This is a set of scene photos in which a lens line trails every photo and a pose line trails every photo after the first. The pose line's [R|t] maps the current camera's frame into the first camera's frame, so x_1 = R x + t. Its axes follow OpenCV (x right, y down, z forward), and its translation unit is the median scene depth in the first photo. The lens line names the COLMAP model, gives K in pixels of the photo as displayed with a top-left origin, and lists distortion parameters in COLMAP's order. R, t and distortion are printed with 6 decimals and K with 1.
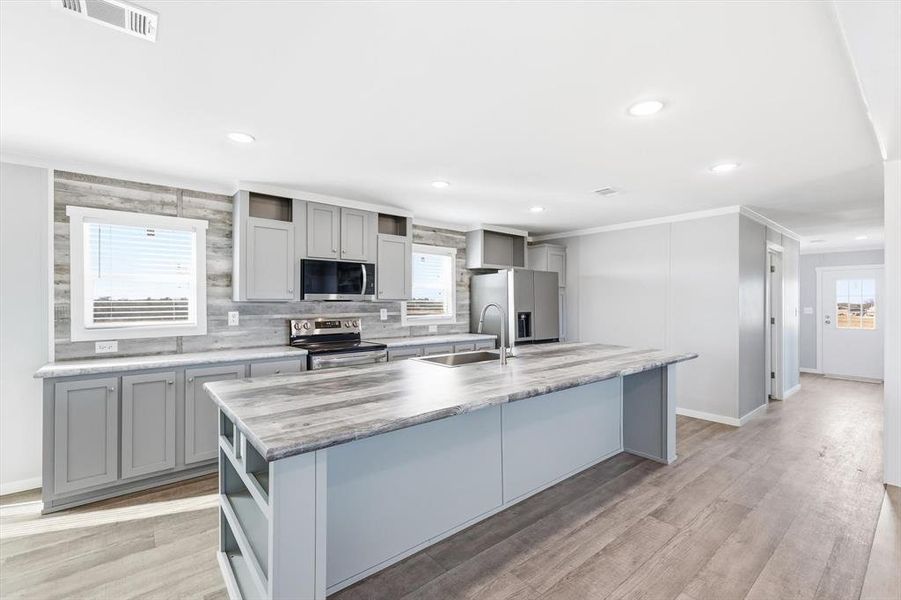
lens RADIAL K [[393.7, 0, 452.0], [0, 393.7, 298.0], [0, 0, 1]] dist [0.006362, 0.000381]
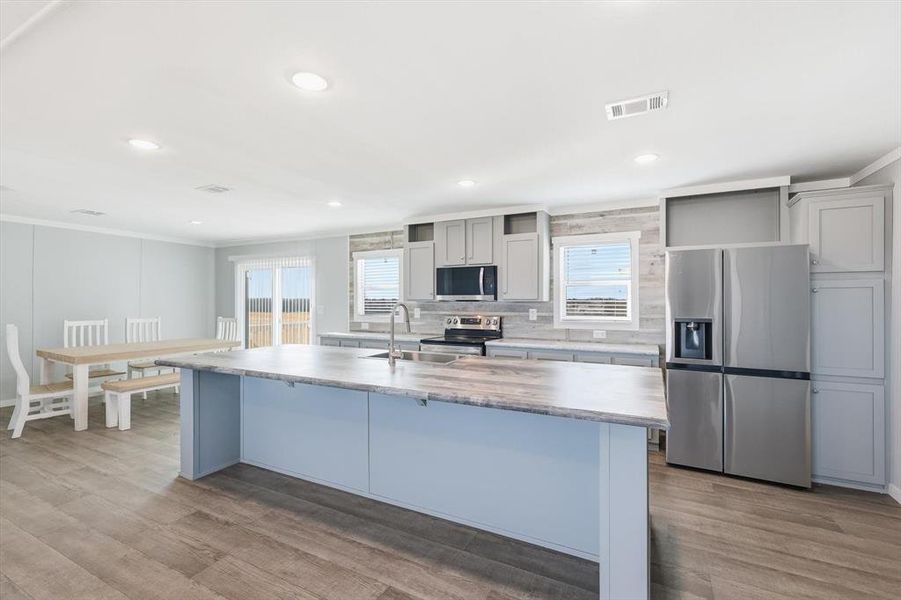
lens RADIAL K [[393.7, 0, 450.2], [0, 393.7, 300.2], [0, 0, 1]] dist [0.006362, 0.000381]
pose [[0.397843, -0.000846, -0.917453, 0.803831], [0.008584, 0.999959, 0.002801, 0.001909], [0.917413, -0.008990, 0.397834, 0.528574]]
